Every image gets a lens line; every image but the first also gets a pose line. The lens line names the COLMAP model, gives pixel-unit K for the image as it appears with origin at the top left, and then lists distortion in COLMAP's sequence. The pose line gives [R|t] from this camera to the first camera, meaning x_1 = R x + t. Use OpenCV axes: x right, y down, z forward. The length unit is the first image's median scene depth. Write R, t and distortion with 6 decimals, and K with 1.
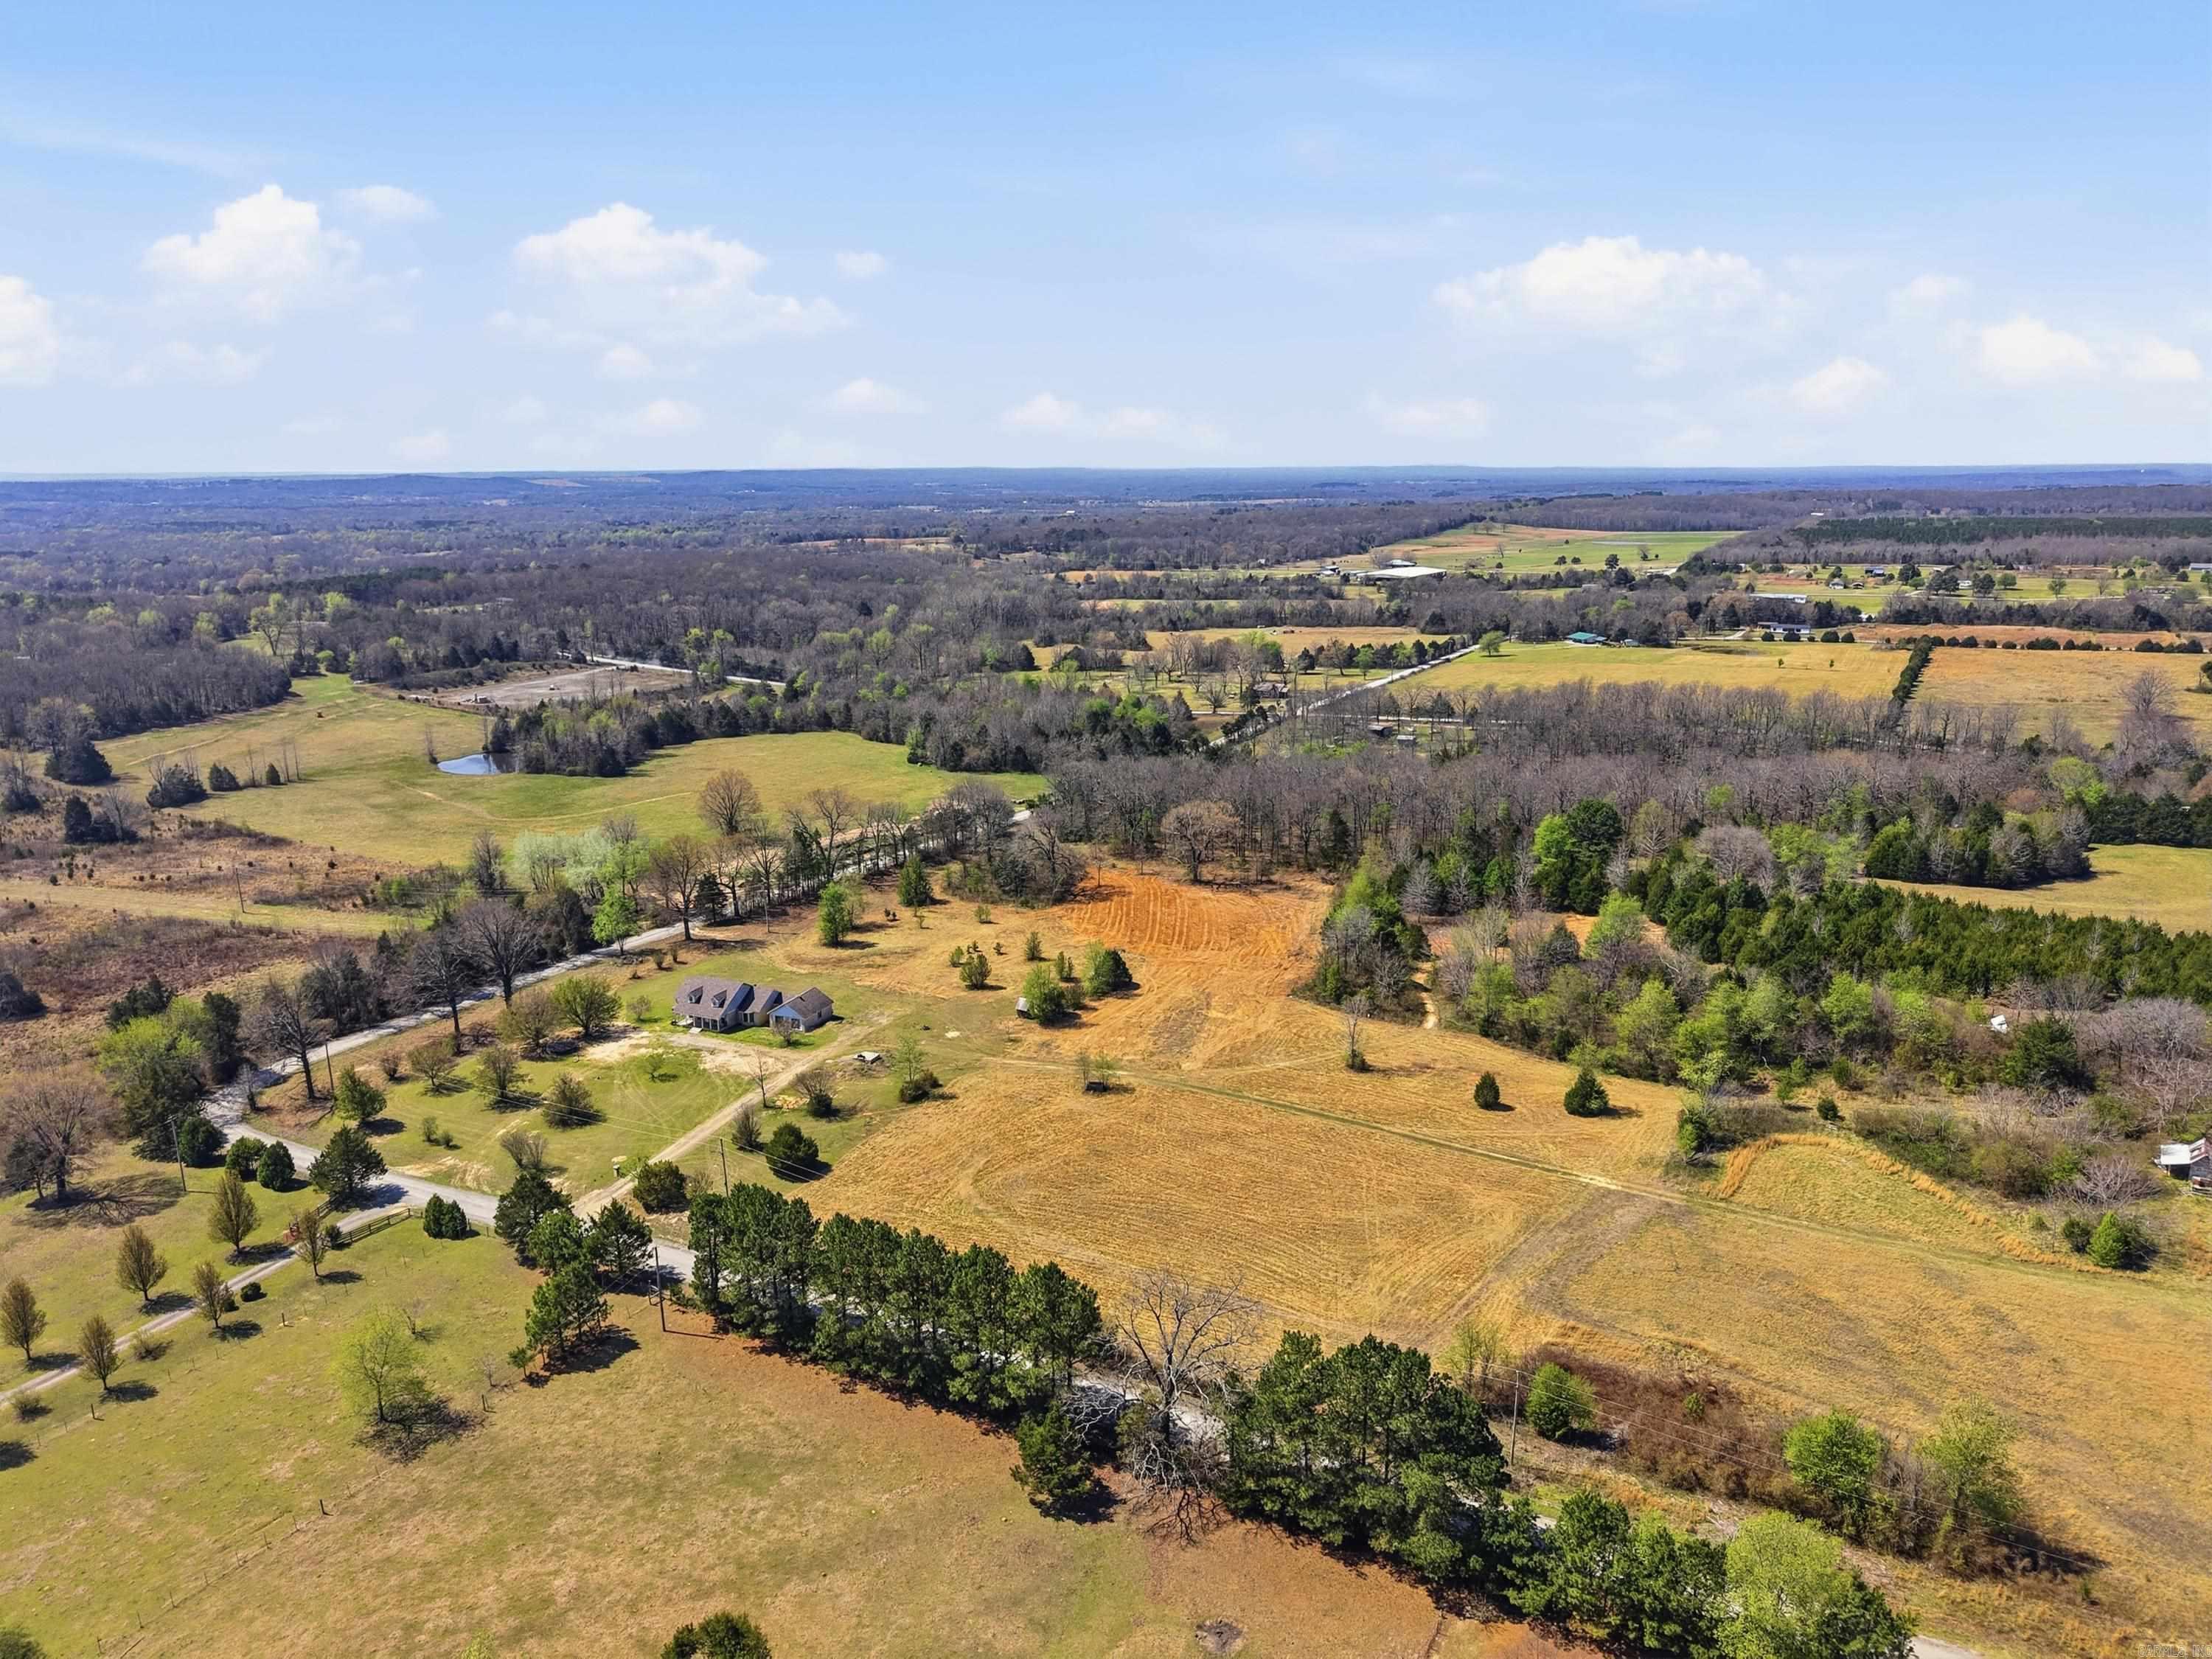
lens RADIAL K [[1475.0, 0, 1101.9], [0, 1475.0, 829.3], [0, 0, 1]] dist [0.061225, -0.073706]
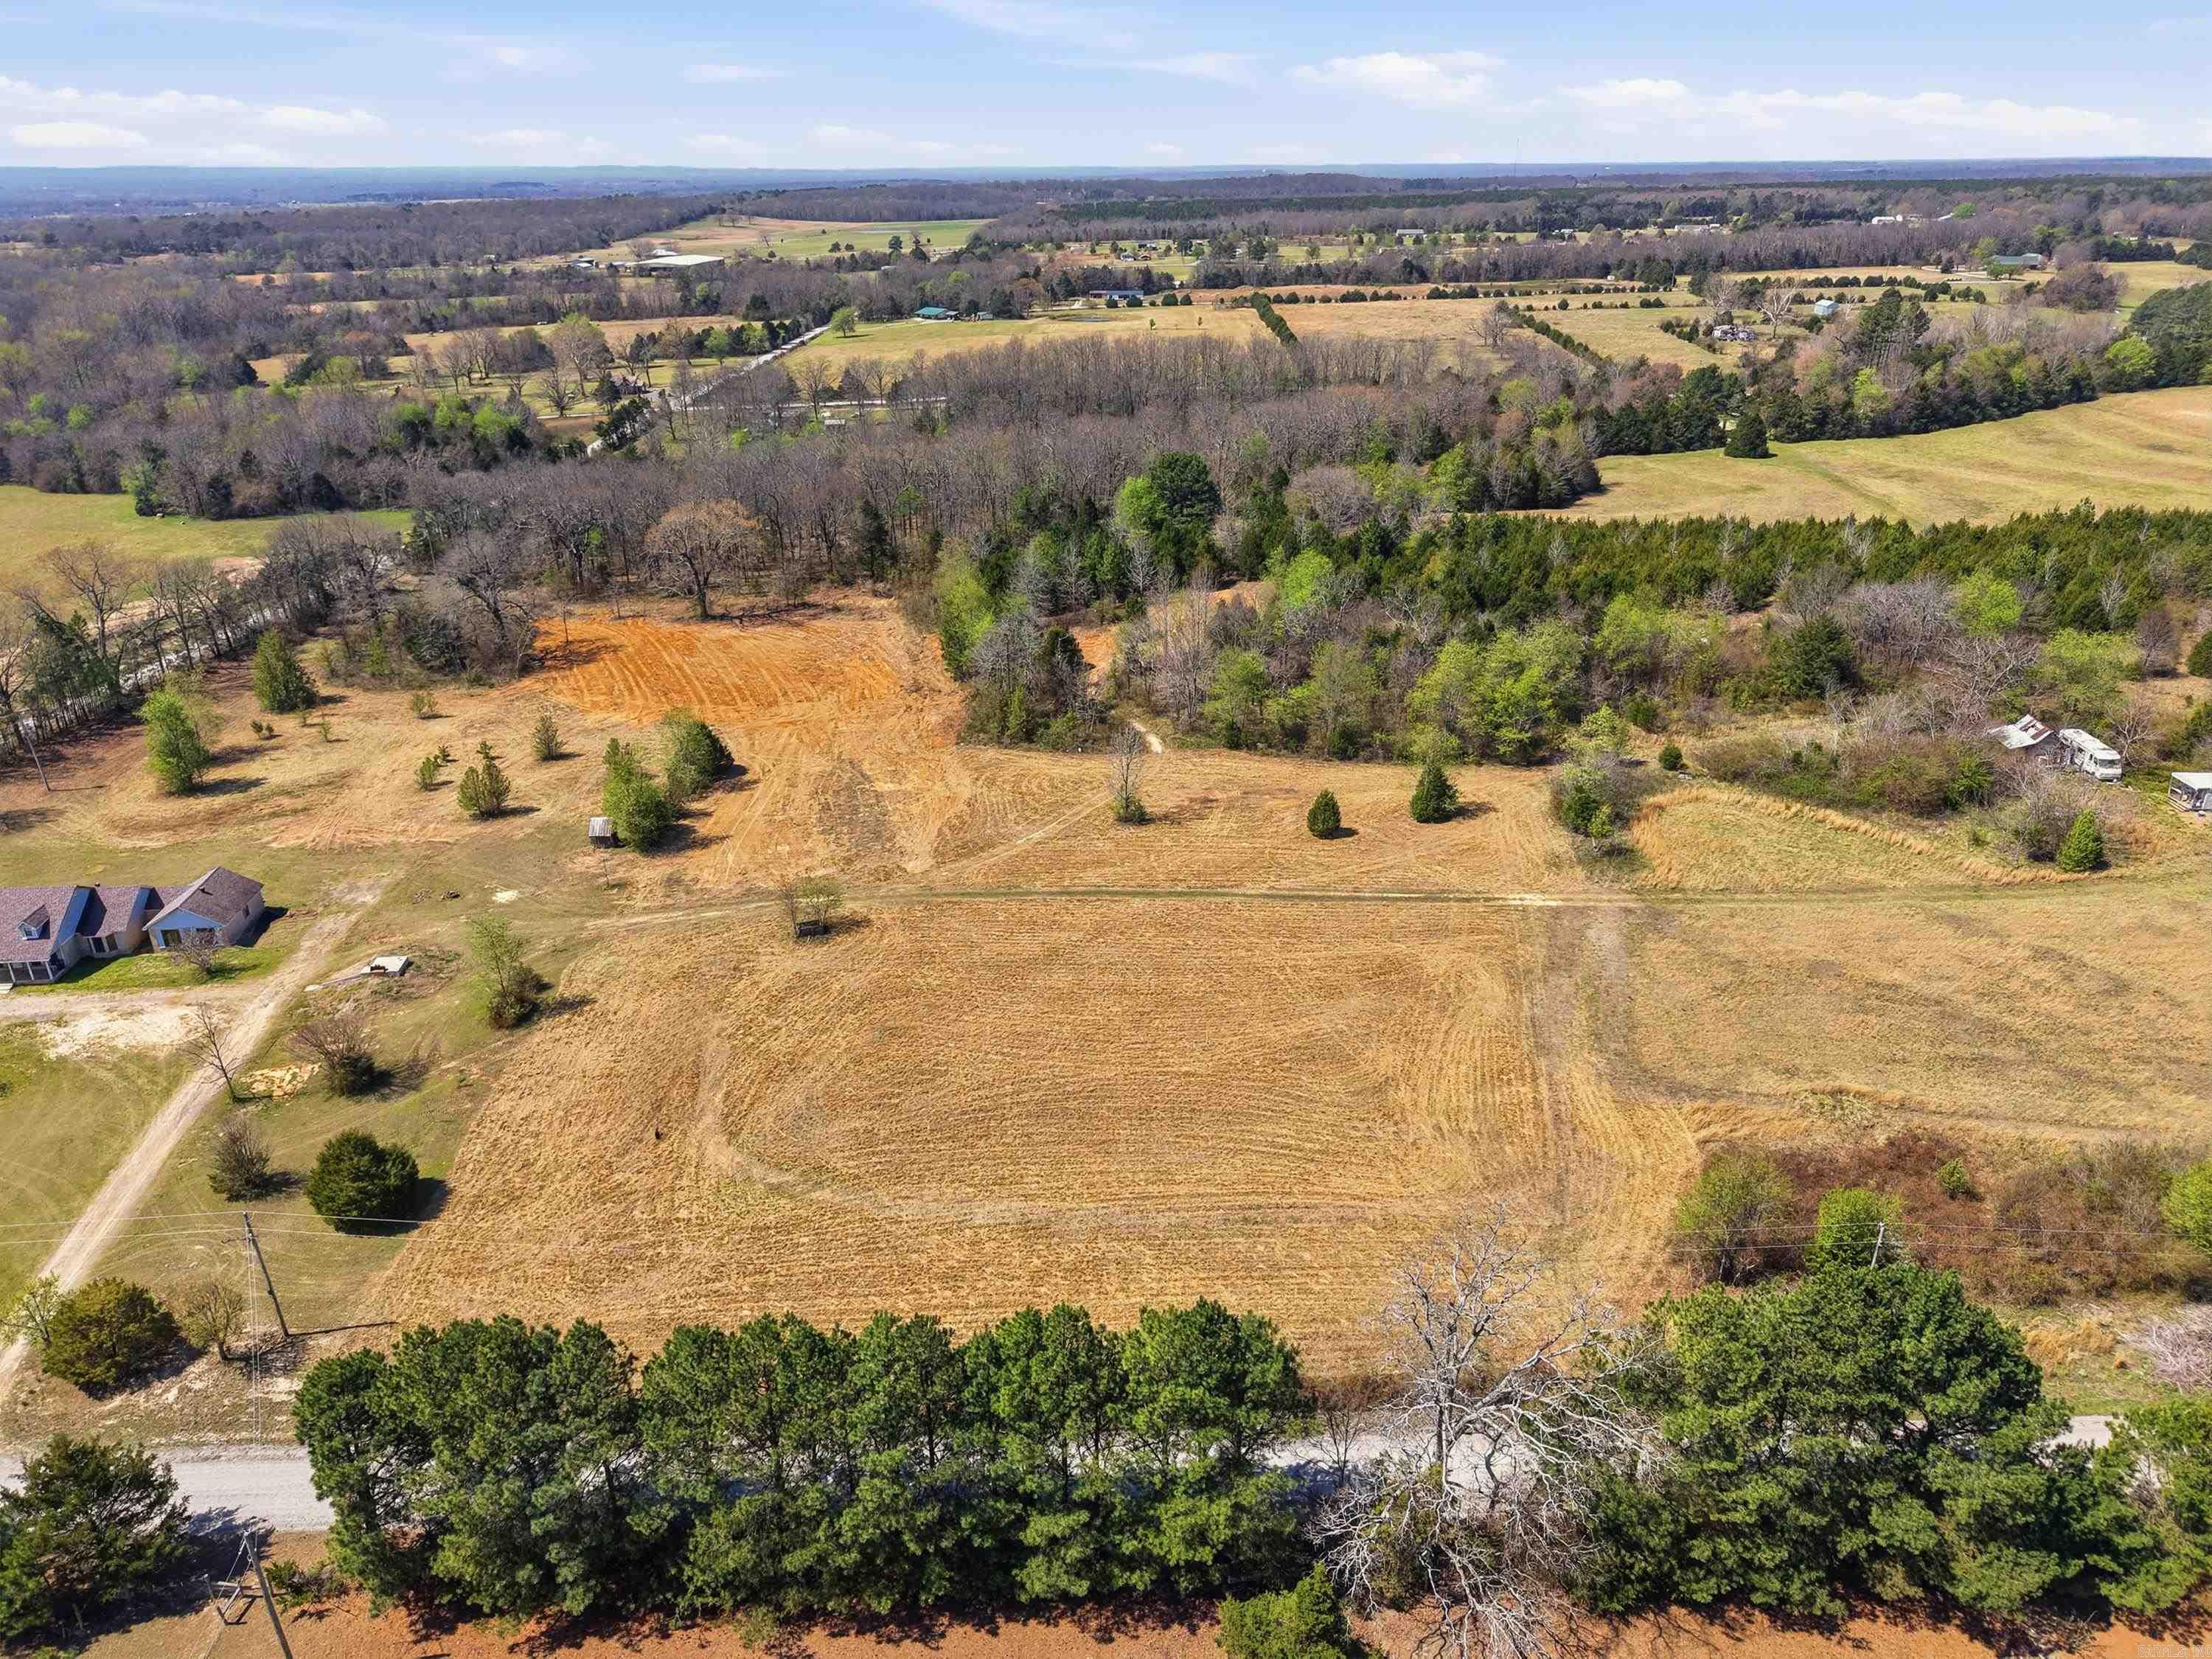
lens RADIAL K [[1486.0, 0, 1098.9], [0, 1486.0, 821.6], [0, 0, 1]] dist [0.027064, -0.028322]
pose [[0.876196, -0.194561, 0.440938, -0.114293], [0.116182, 0.973182, 0.198543, 0.010669], [-0.467741, -0.122734, 0.875302, 0.258458]]
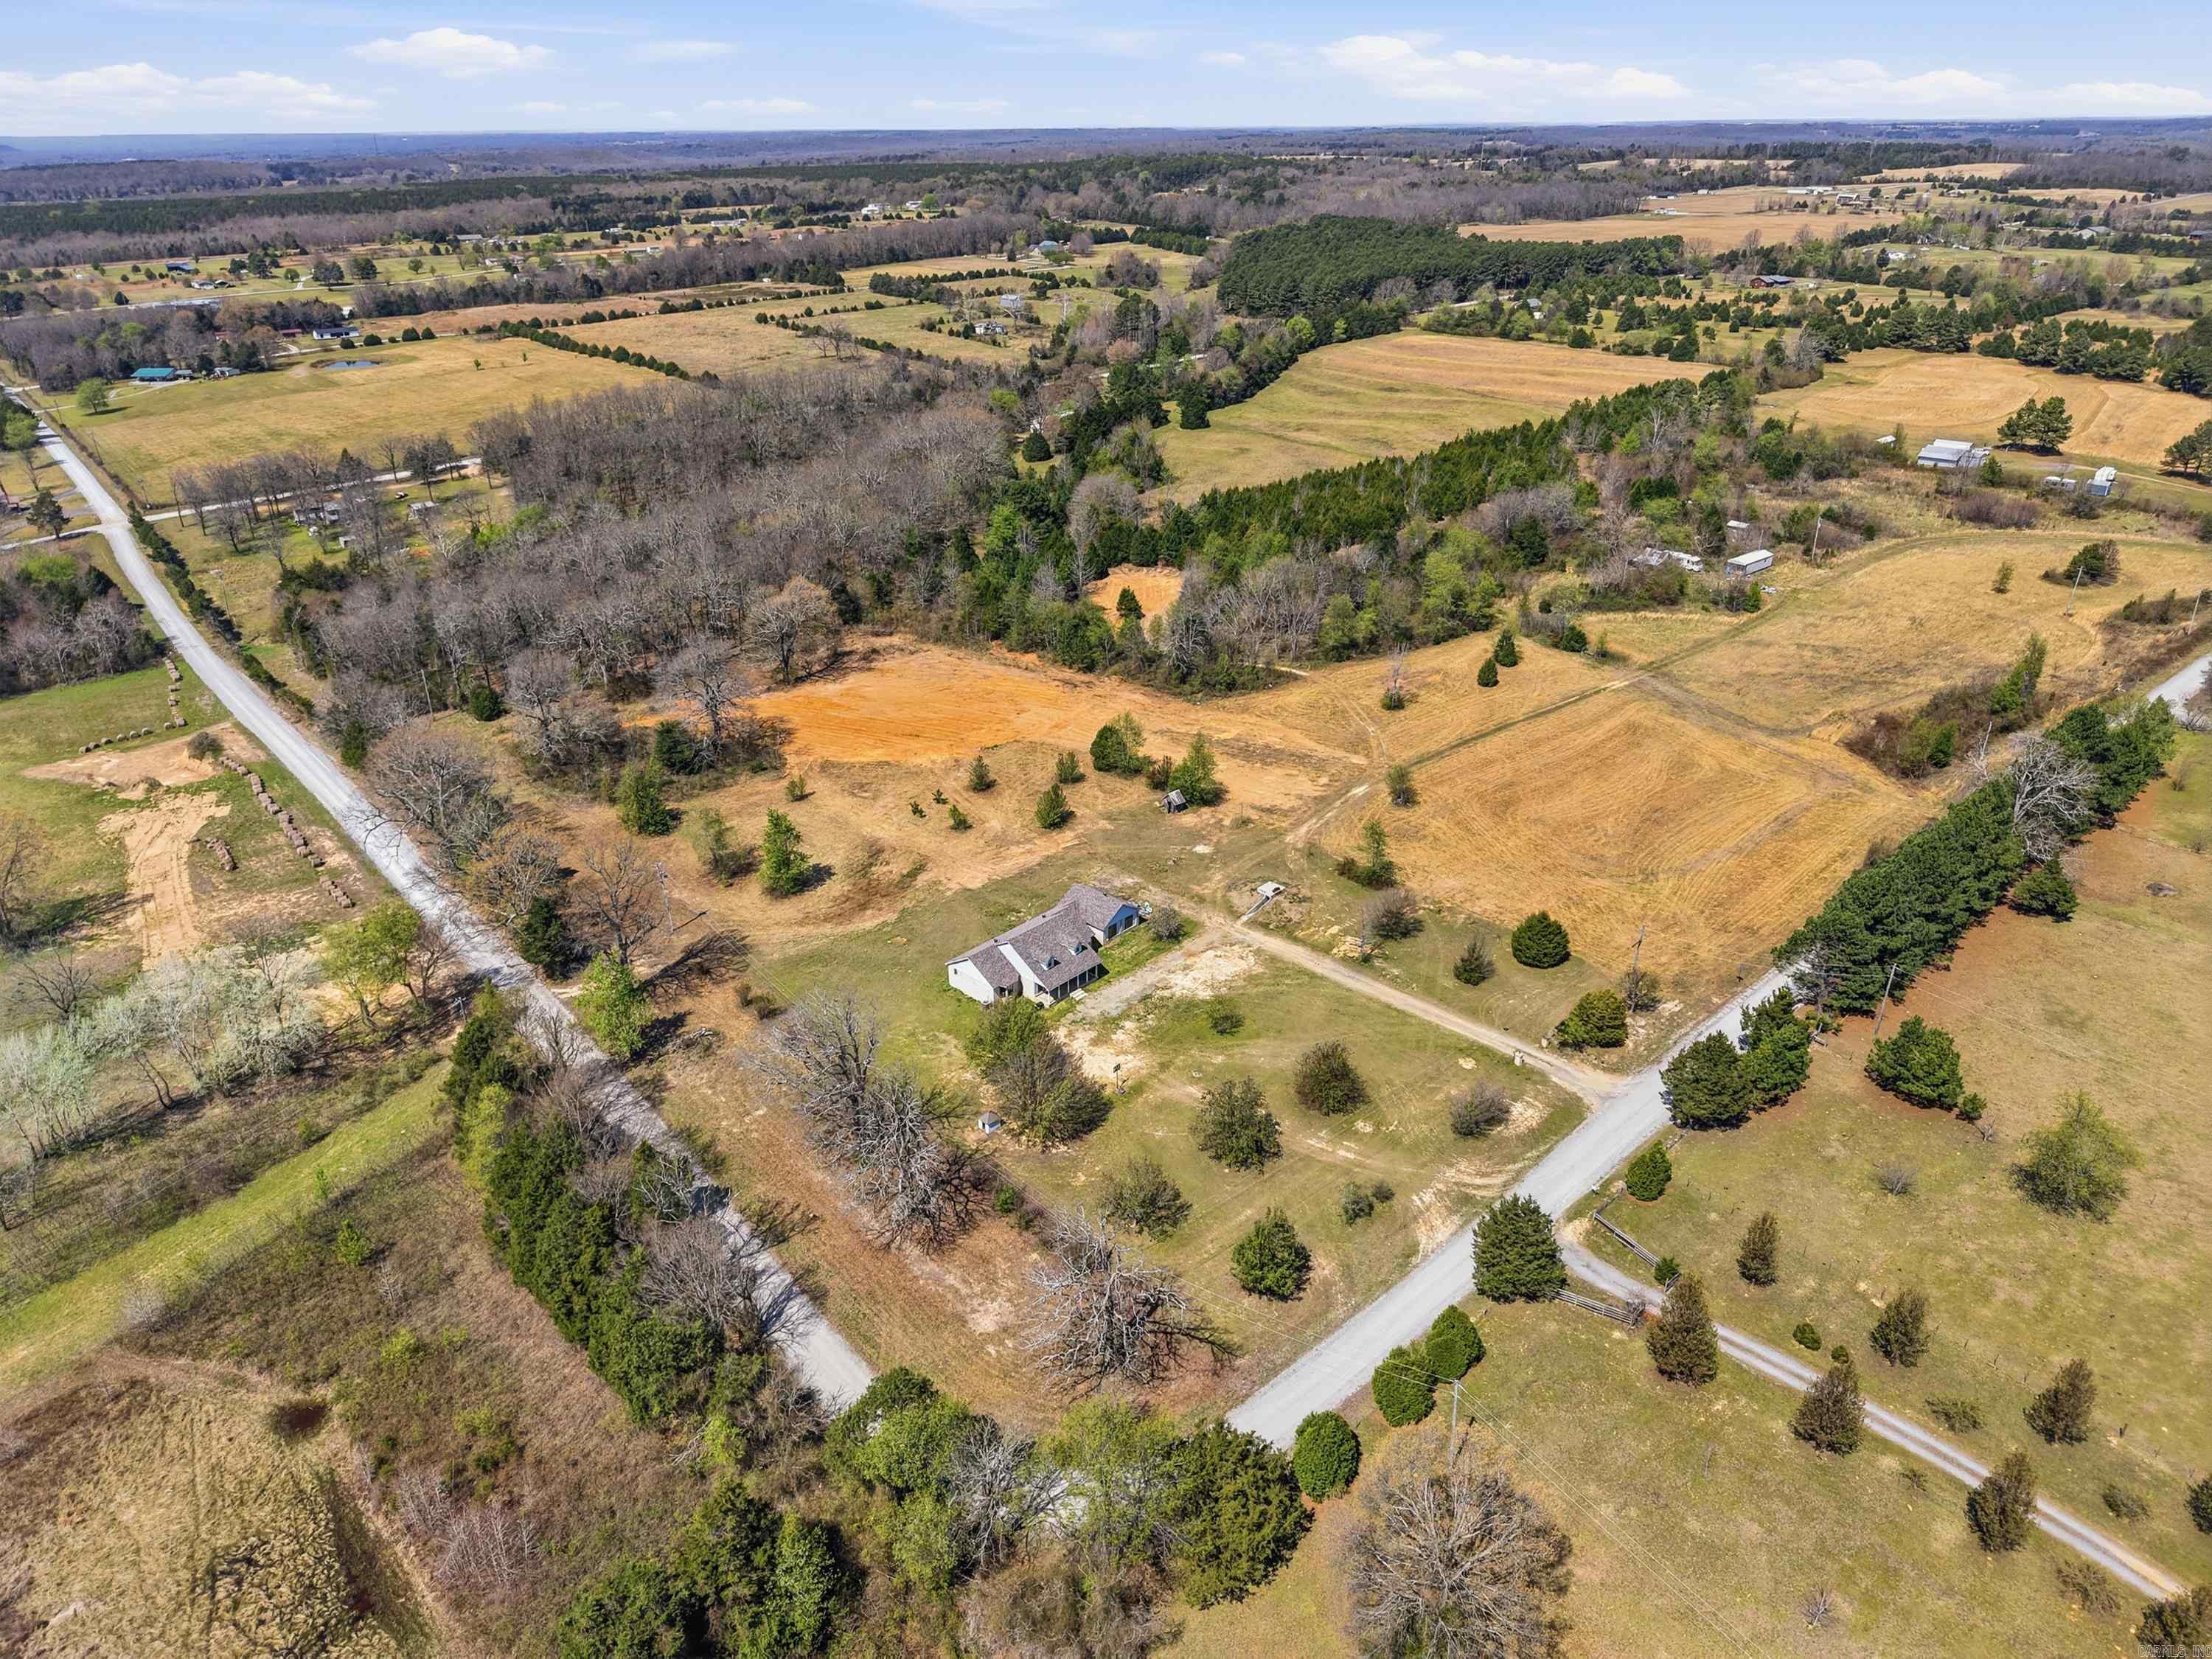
lens RADIAL K [[1486.0, 0, 1098.9], [0, 1486.0, 821.6], [0, 0, 1]] dist [0.027064, -0.028322]
pose [[0.342502, -0.398114, 0.850998, -0.649055], [0.231229, 0.913640, 0.334357, -0.138819], [-0.910618, 0.082257, 0.404979, 0.525600]]
